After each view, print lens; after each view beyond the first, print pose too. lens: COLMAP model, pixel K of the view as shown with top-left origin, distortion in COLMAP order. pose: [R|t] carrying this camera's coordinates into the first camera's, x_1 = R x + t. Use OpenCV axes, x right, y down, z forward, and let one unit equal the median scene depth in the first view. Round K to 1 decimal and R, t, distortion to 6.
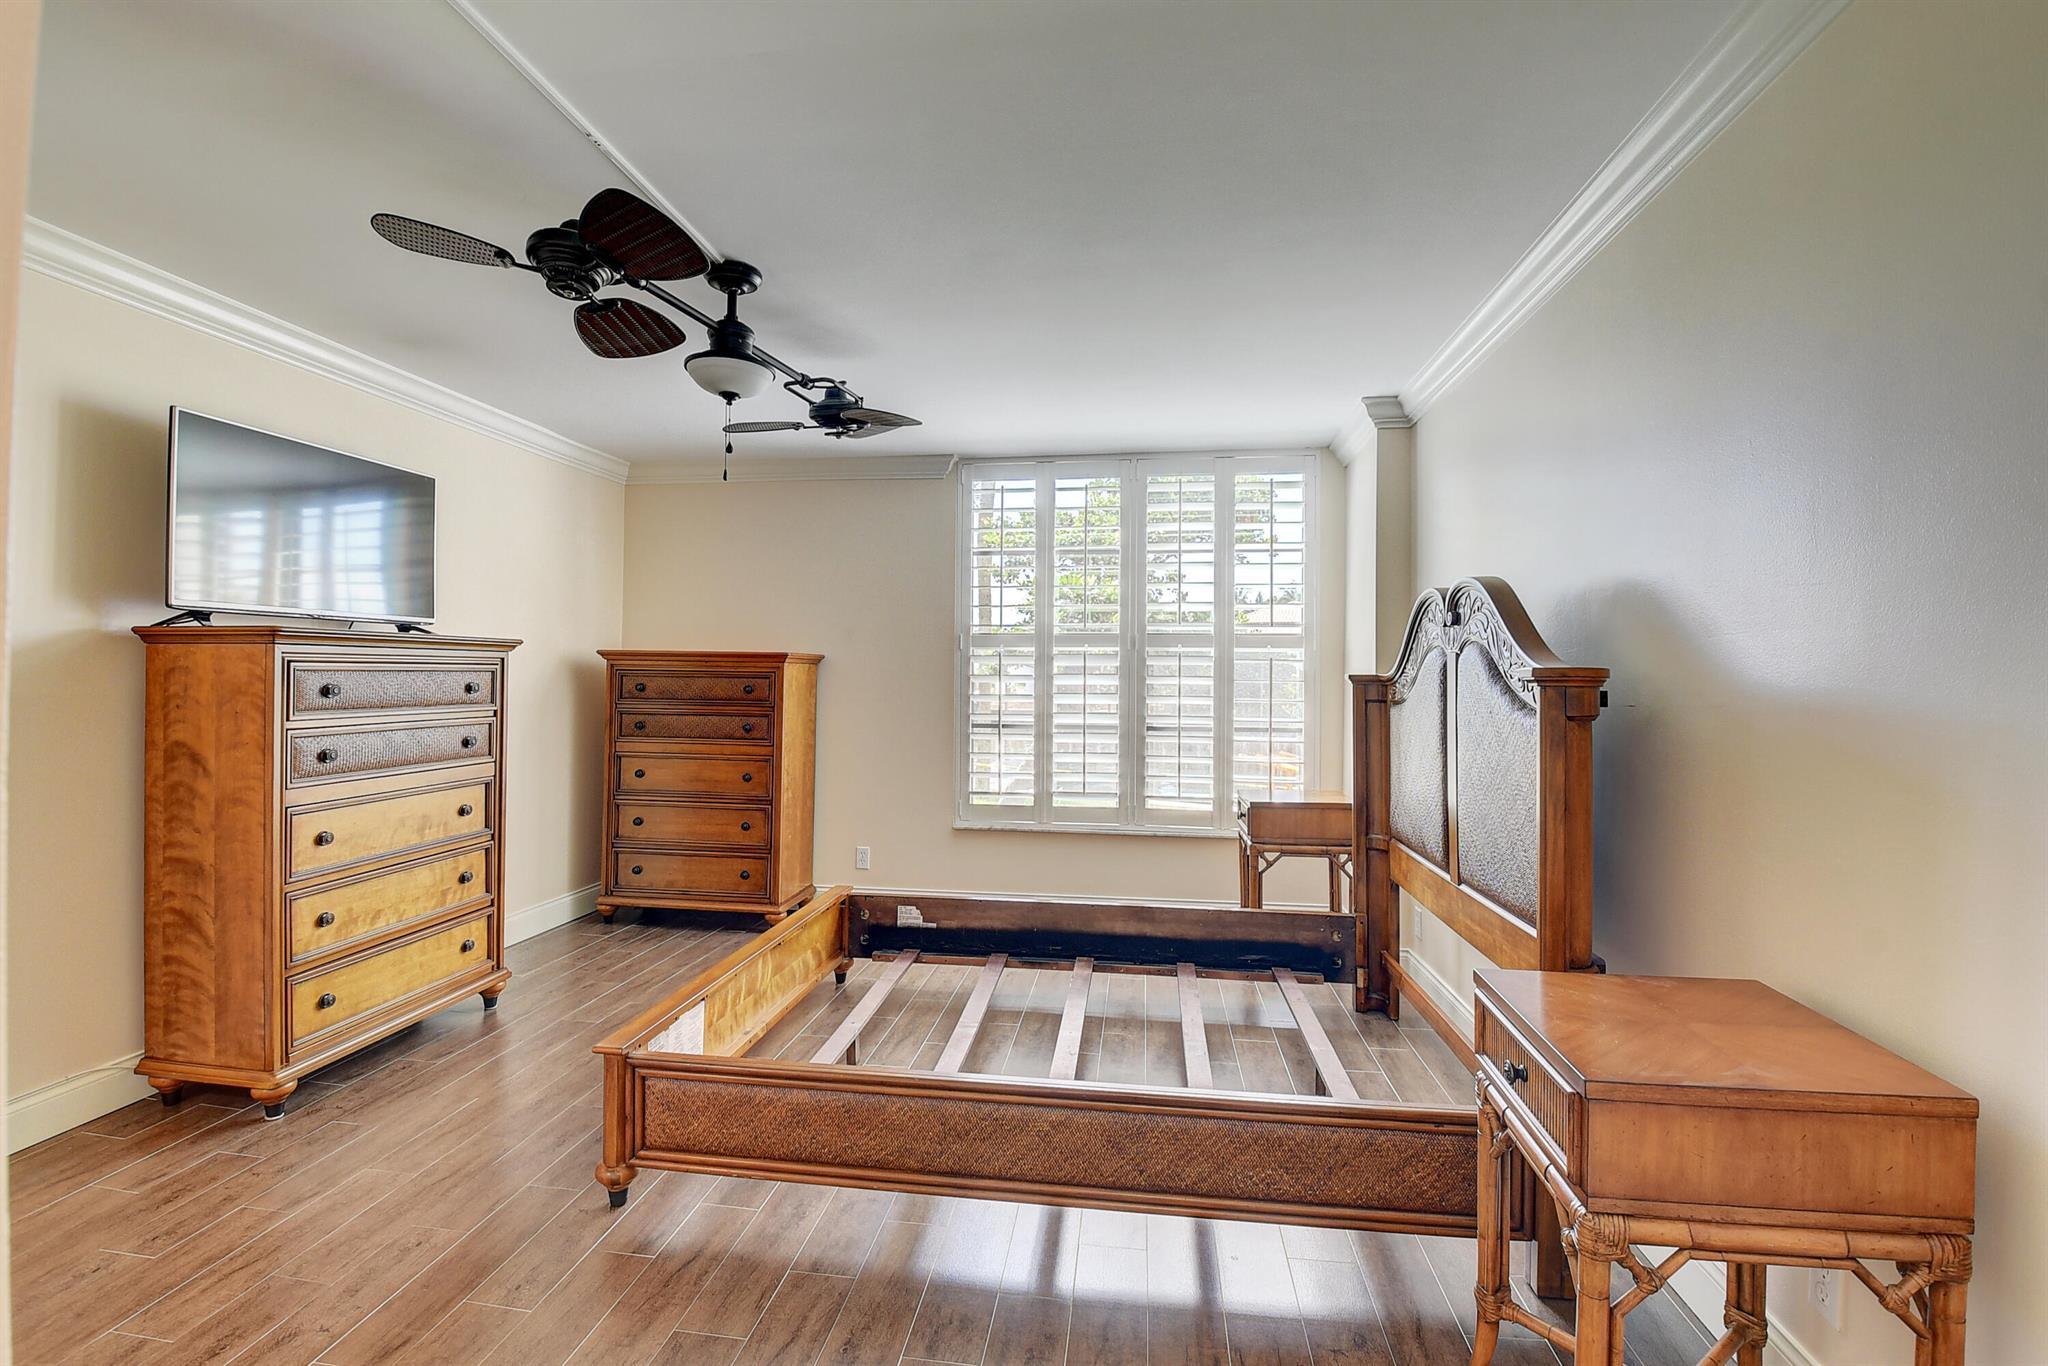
lens RADIAL K [[908.8, 0, 1018.0], [0, 908.8, 663.9], [0, 0, 1]] dist [0.019236, -0.030778]
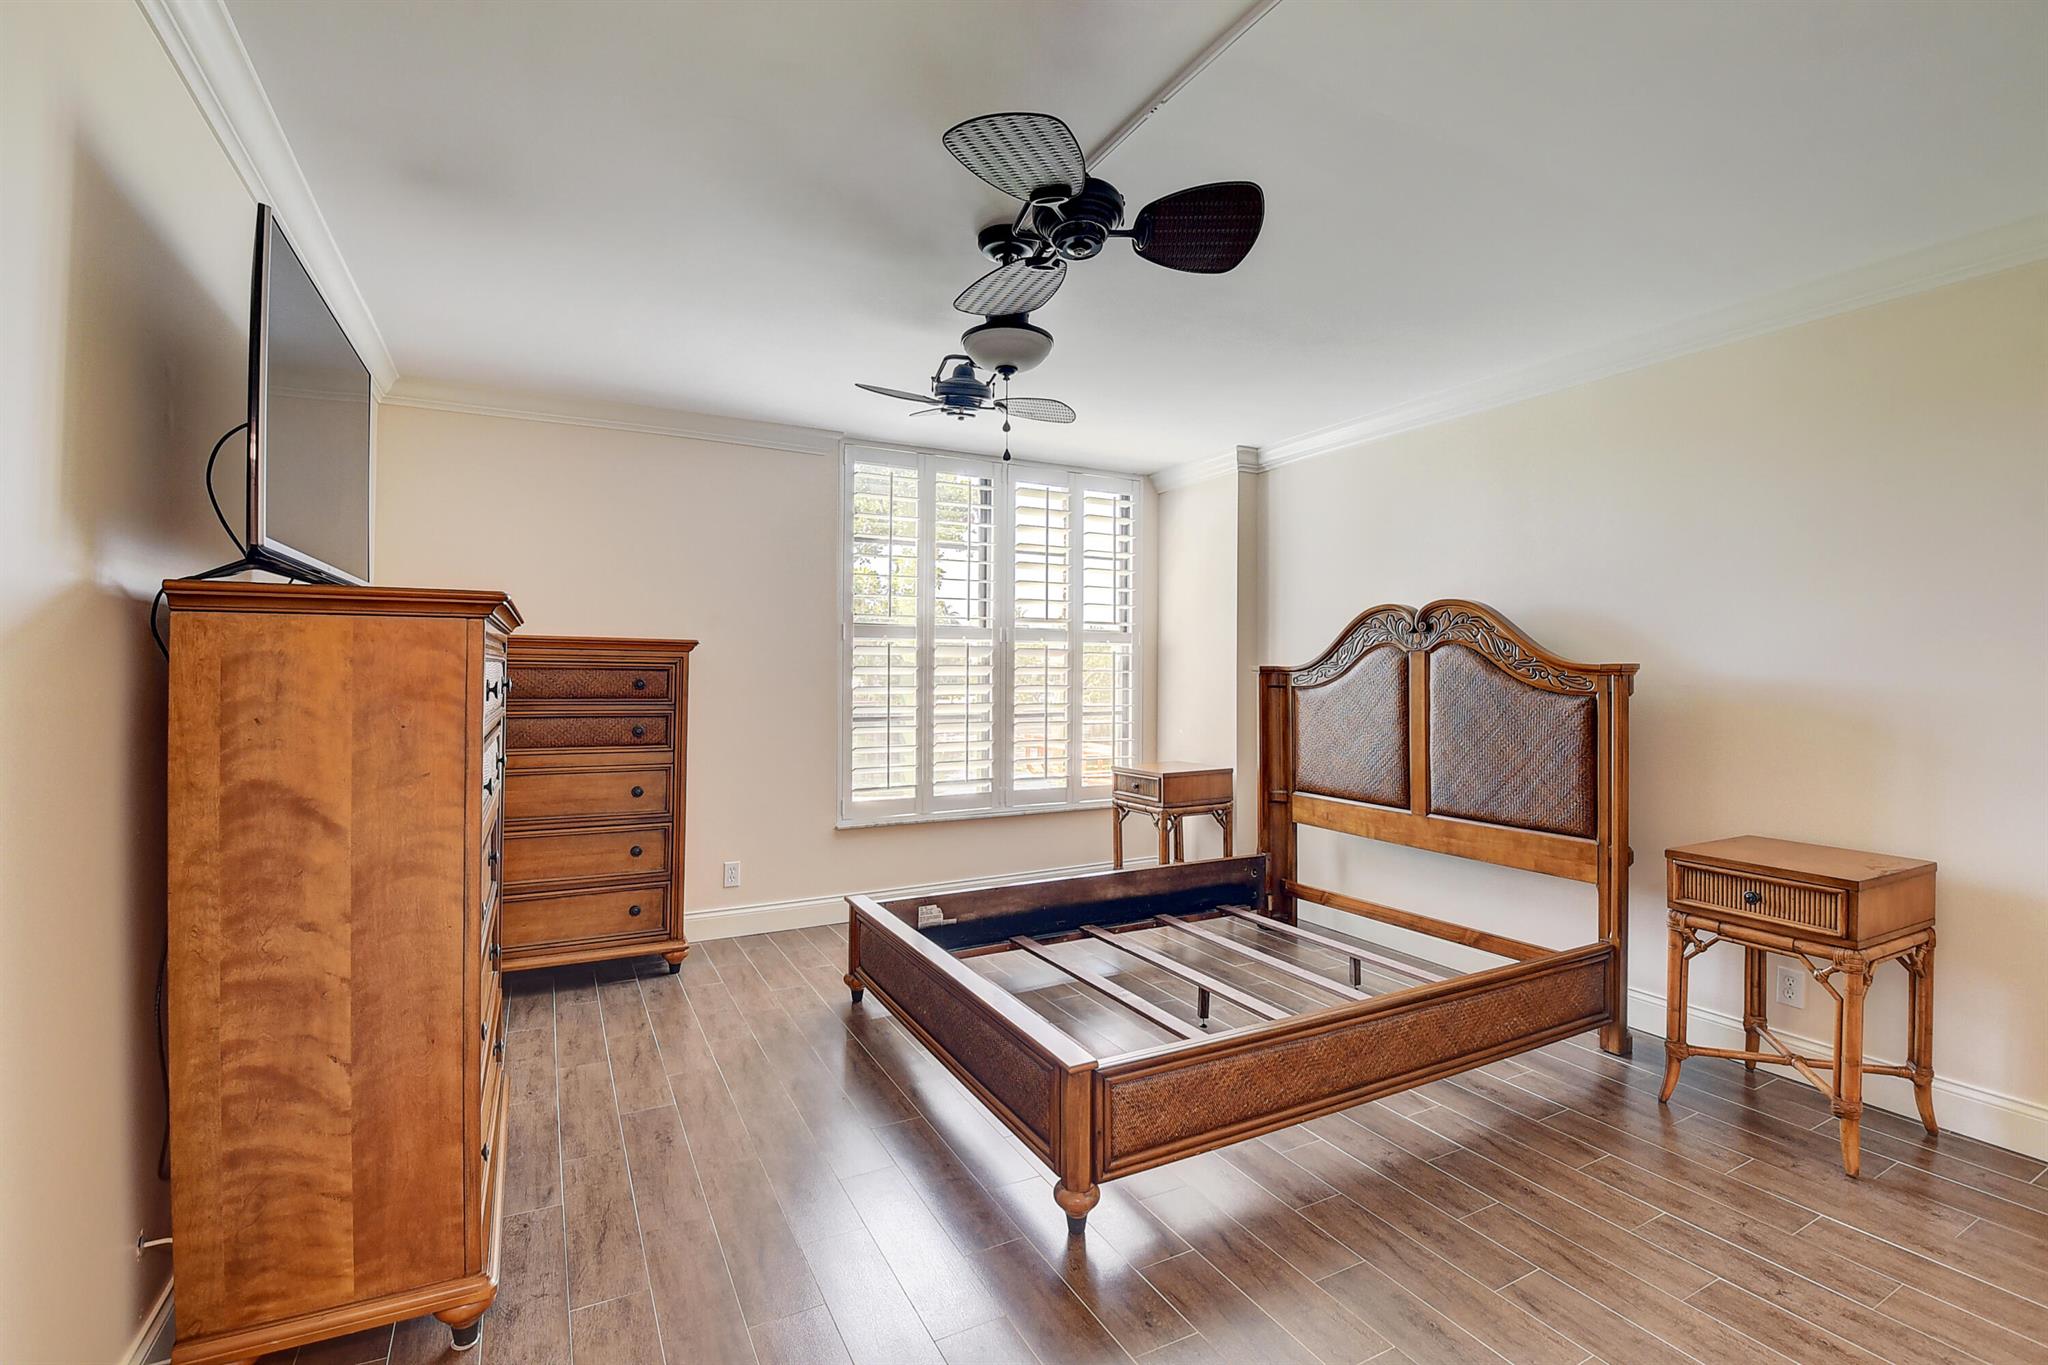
lens RADIAL K [[908.8, 0, 1018.0], [0, 908.8, 663.4], [0, 0, 1]] dist [0.019236, -0.030778]
pose [[0.807216, 0.002251, 0.590251, -0.660695], [-0.007974, 0.999943, 0.007092, 0.001484], [-0.590202, -0.010431, 0.807188, 0.179642]]
